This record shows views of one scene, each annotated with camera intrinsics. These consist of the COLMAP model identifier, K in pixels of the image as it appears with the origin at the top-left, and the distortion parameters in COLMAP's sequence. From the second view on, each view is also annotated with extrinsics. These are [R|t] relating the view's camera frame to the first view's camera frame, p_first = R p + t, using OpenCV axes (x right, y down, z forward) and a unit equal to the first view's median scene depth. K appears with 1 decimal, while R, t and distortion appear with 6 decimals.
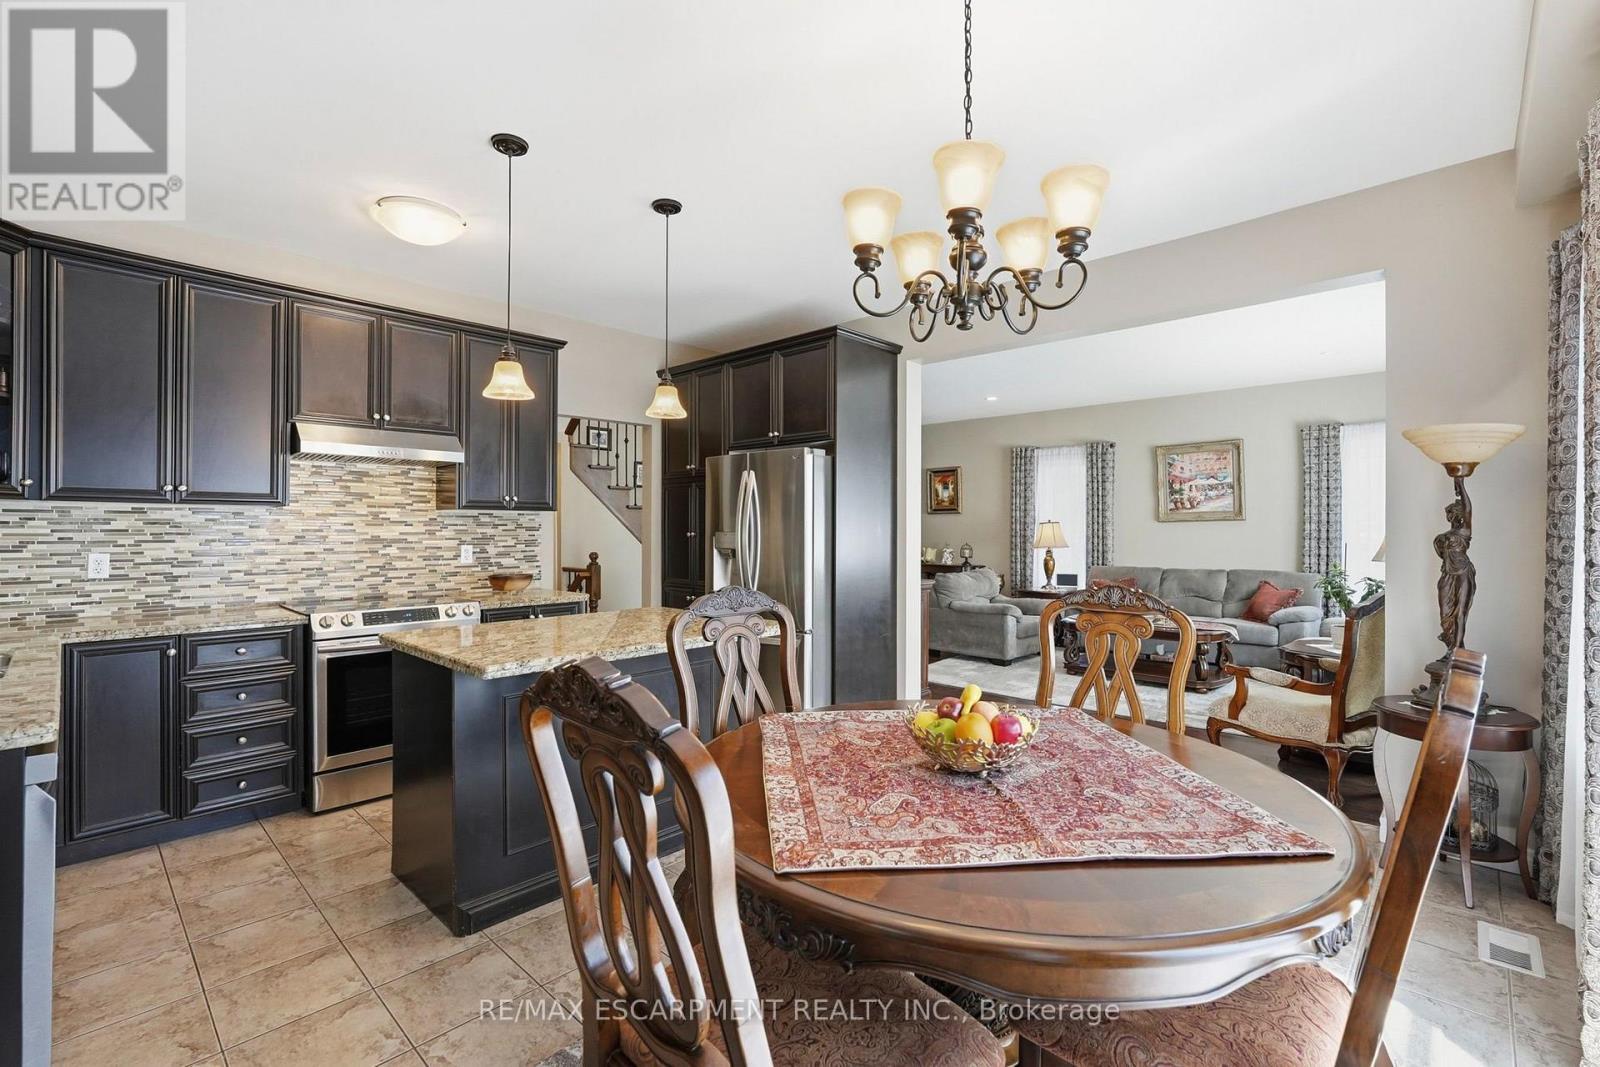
lens RADIAL K [[706.1, 0, 787.5], [0, 706.1, 527.0], [0, 0, 1]] dist [-0.013069, 0.004718]
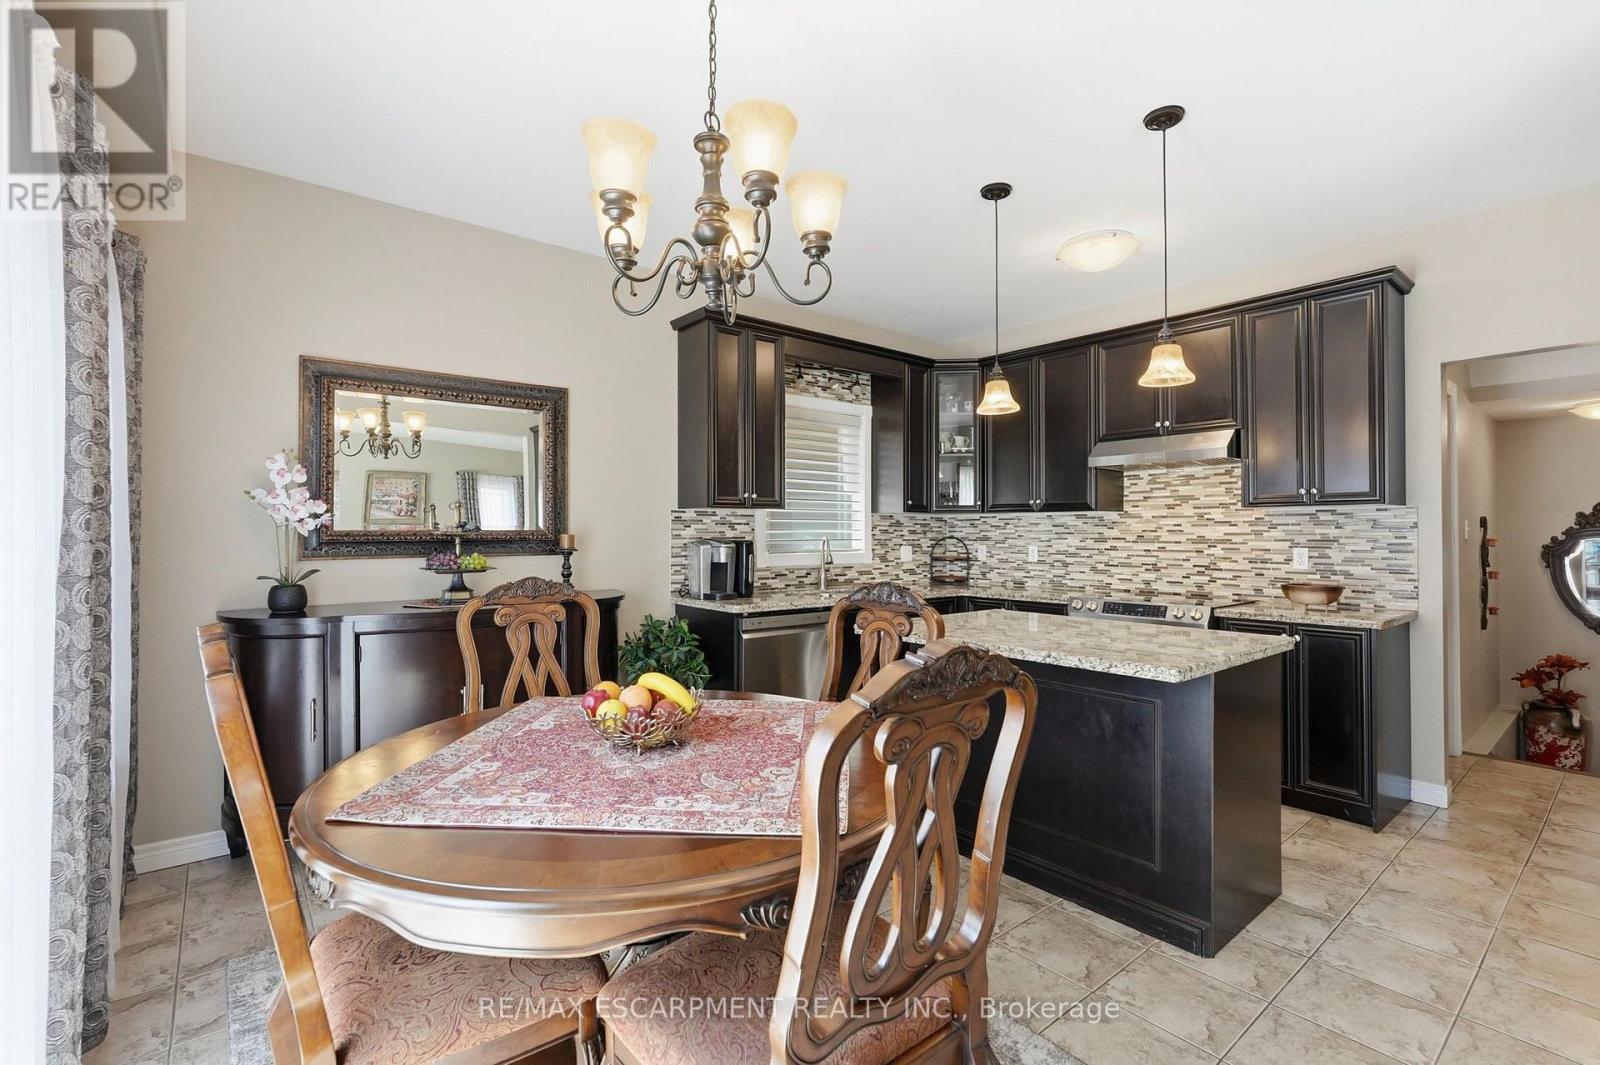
lens RADIAL K [[706.1, 0, 803.0], [0, 706.1, 526.7], [0, 0, 1]] dist [-0.013069, 0.004718]
pose [[-0.115725, -0.008374, -0.993246, 0.555354], [0.002702, 0.999958, -0.008746, 0.006695], [0.993278, -0.003696, -0.115698, 0.581387]]
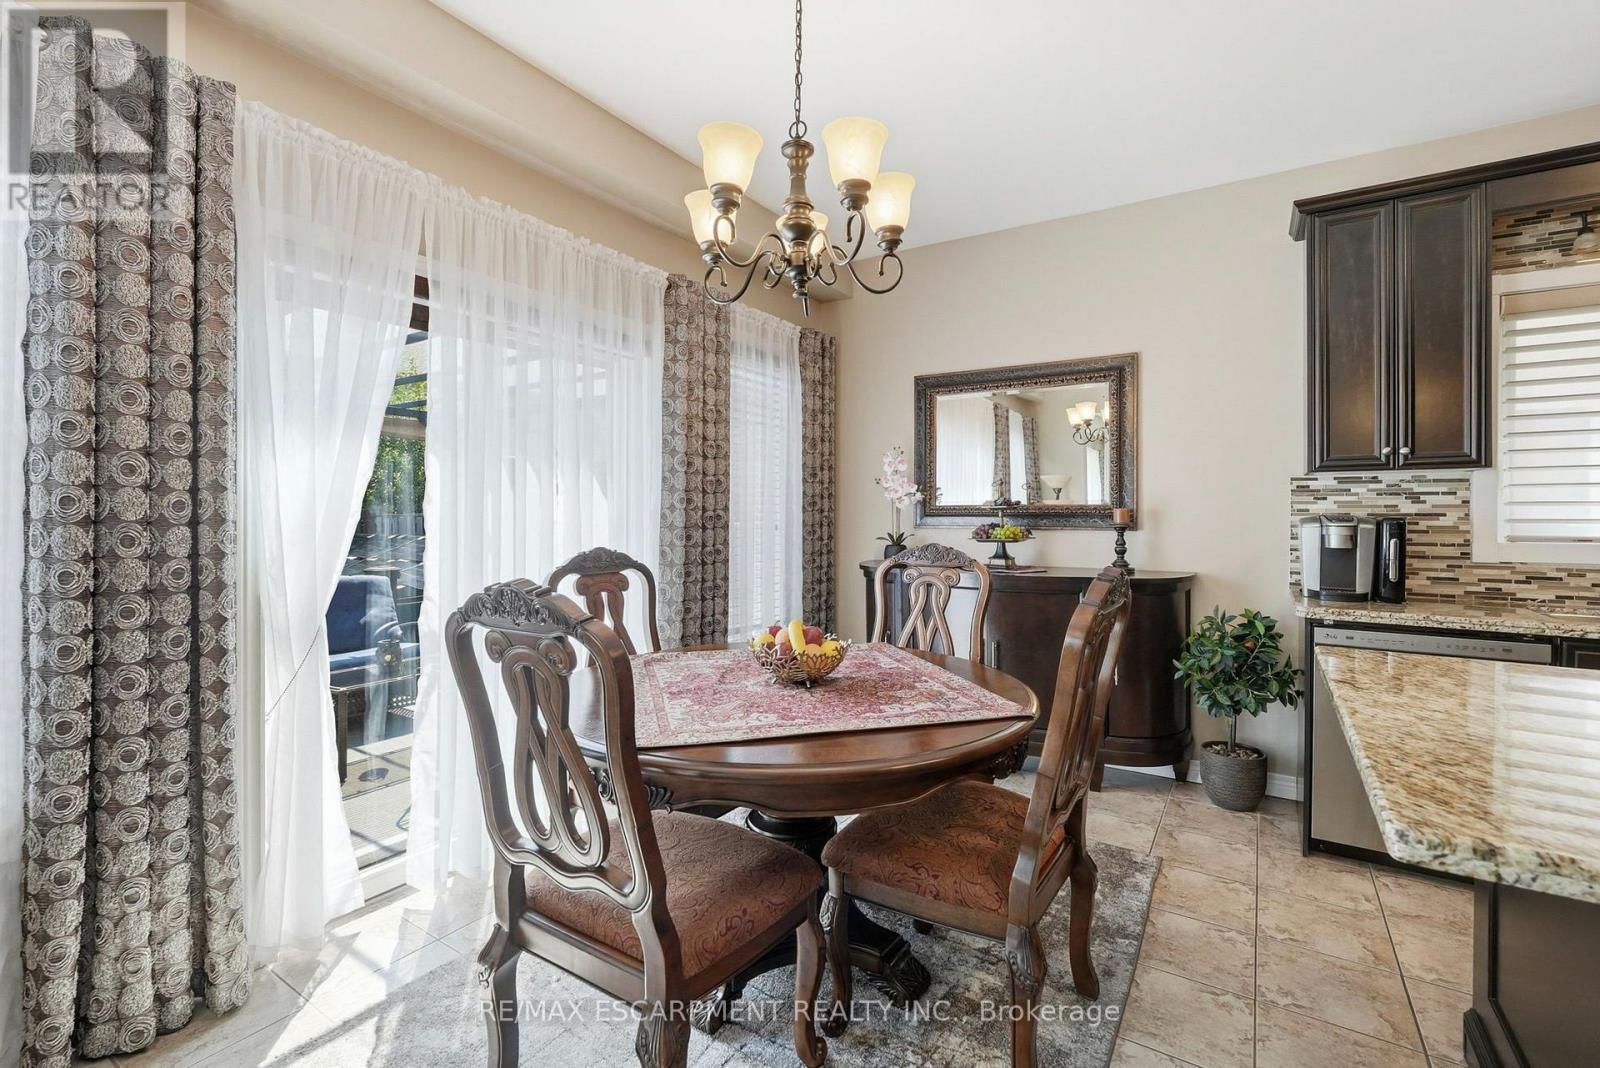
lens RADIAL K [[706.1, 0, 804.6], [0, 706.1, 517.8], [0, 0, 1]] dist [-0.013069, 0.004718]
pose [[-0.978099, -0.003028, -0.208117, 0.220115], [-0.003490, 0.999992, 0.001854, 0.019256], [0.208110, 0.002540, -0.978102, 0.945747]]
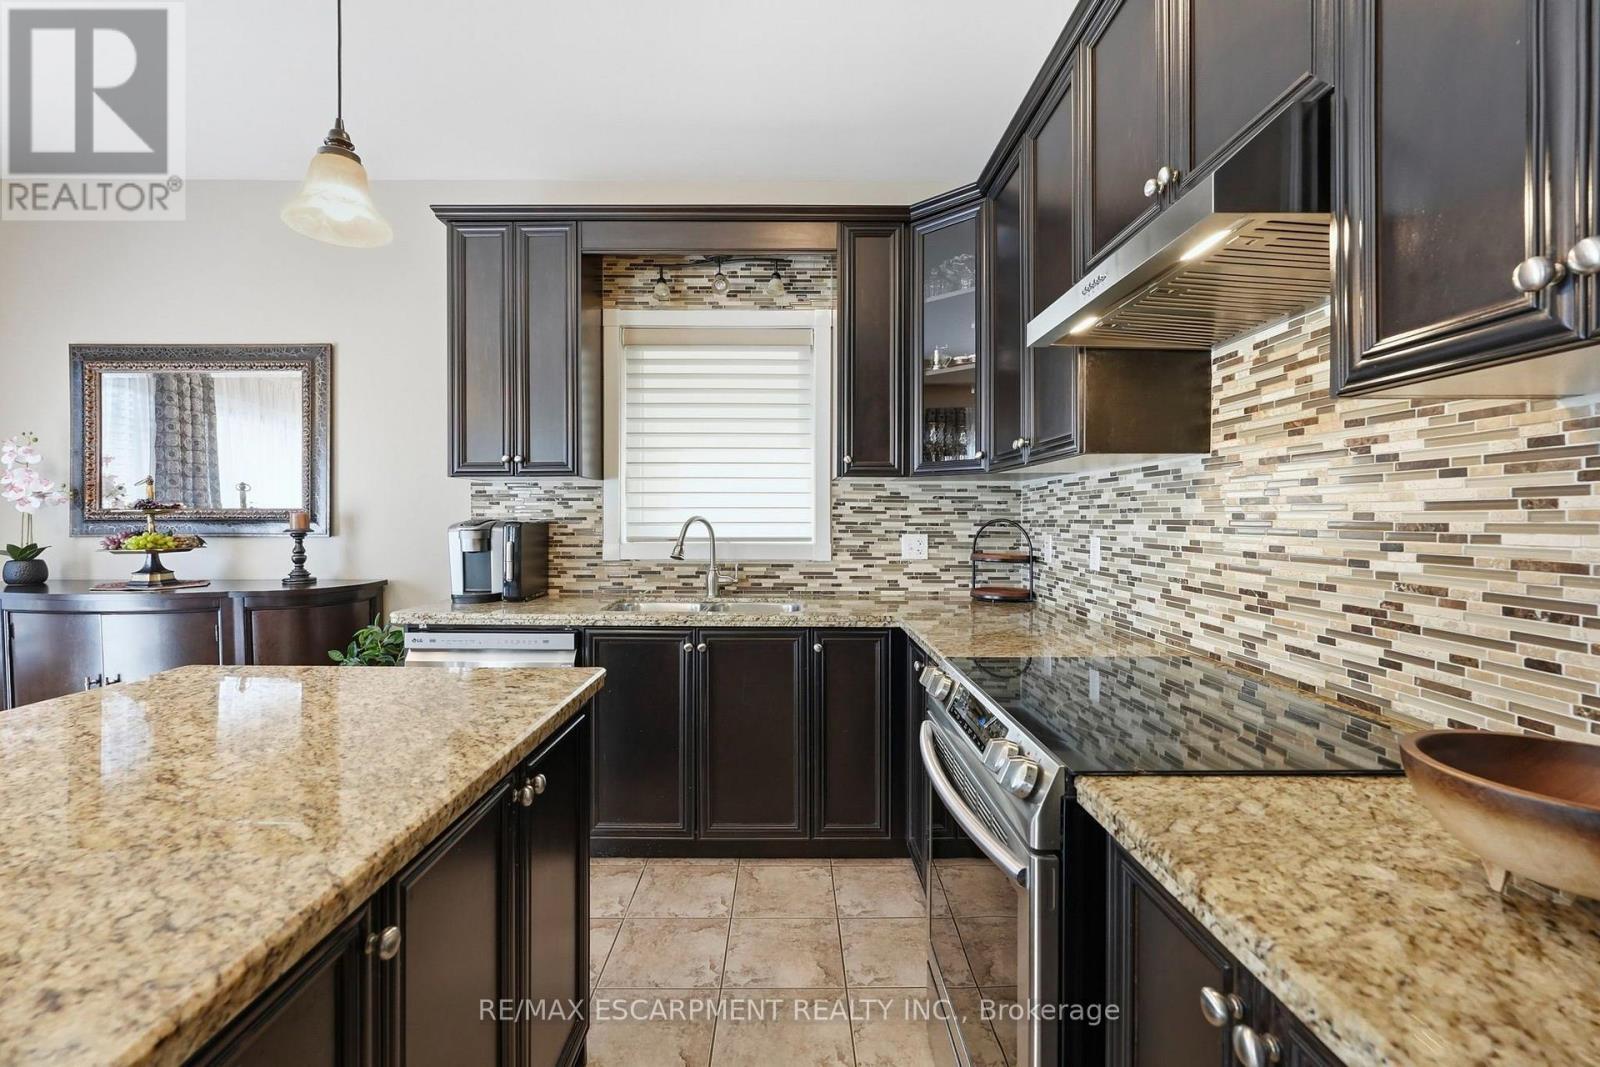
lens RADIAL K [[706.1, 0, 792.7], [0, 706.1, 524.9], [0, 0, 1]] dist [-0.013069, 0.004718]
pose [[-0.706166, 0.006043, -0.708020, -0.191139], [0.000954, 0.999971, 0.007583, 0.016232], [0.708045, 0.004679, -0.706151, 1.127299]]
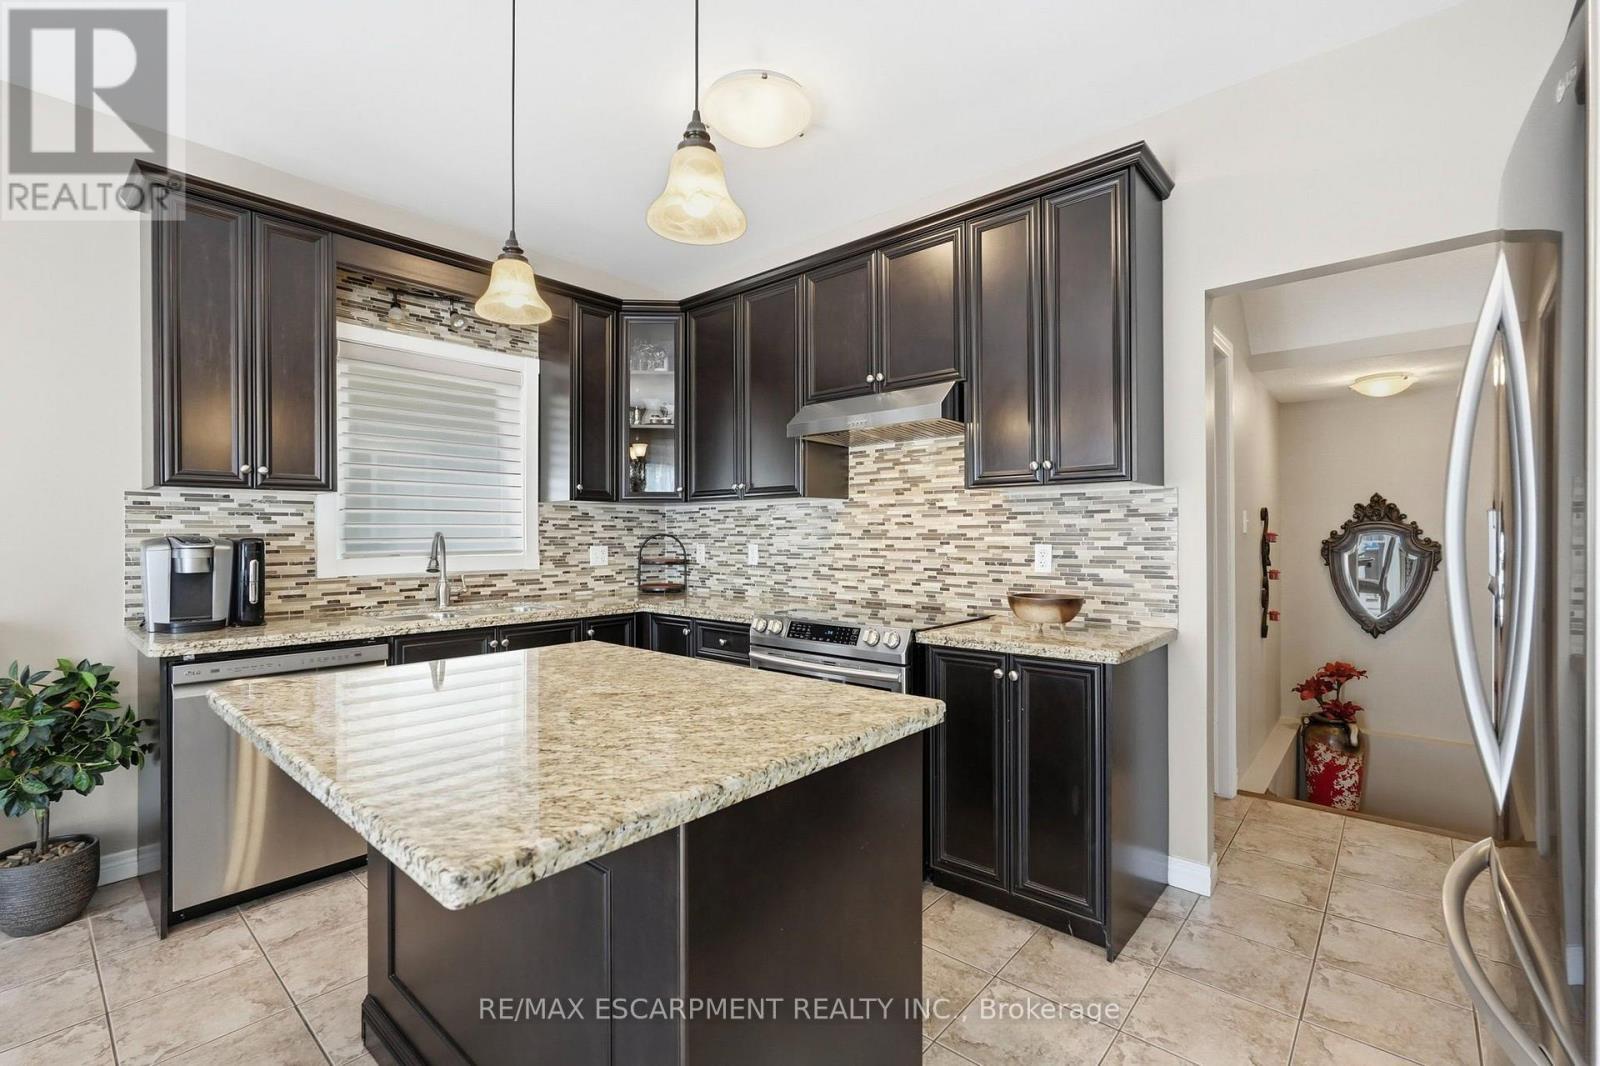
lens RADIAL K [[706.1, 0, 795.7], [0, 706.1, 532.1], [0, 0, 1]] dist [-0.013069, 0.004718]
pose [[0.053259, -0.002038, -0.998579, 0.206918], [0.006366, 0.999978, -0.001701, 0.016823], [0.998560, -0.006267, 0.053271, 0.872237]]
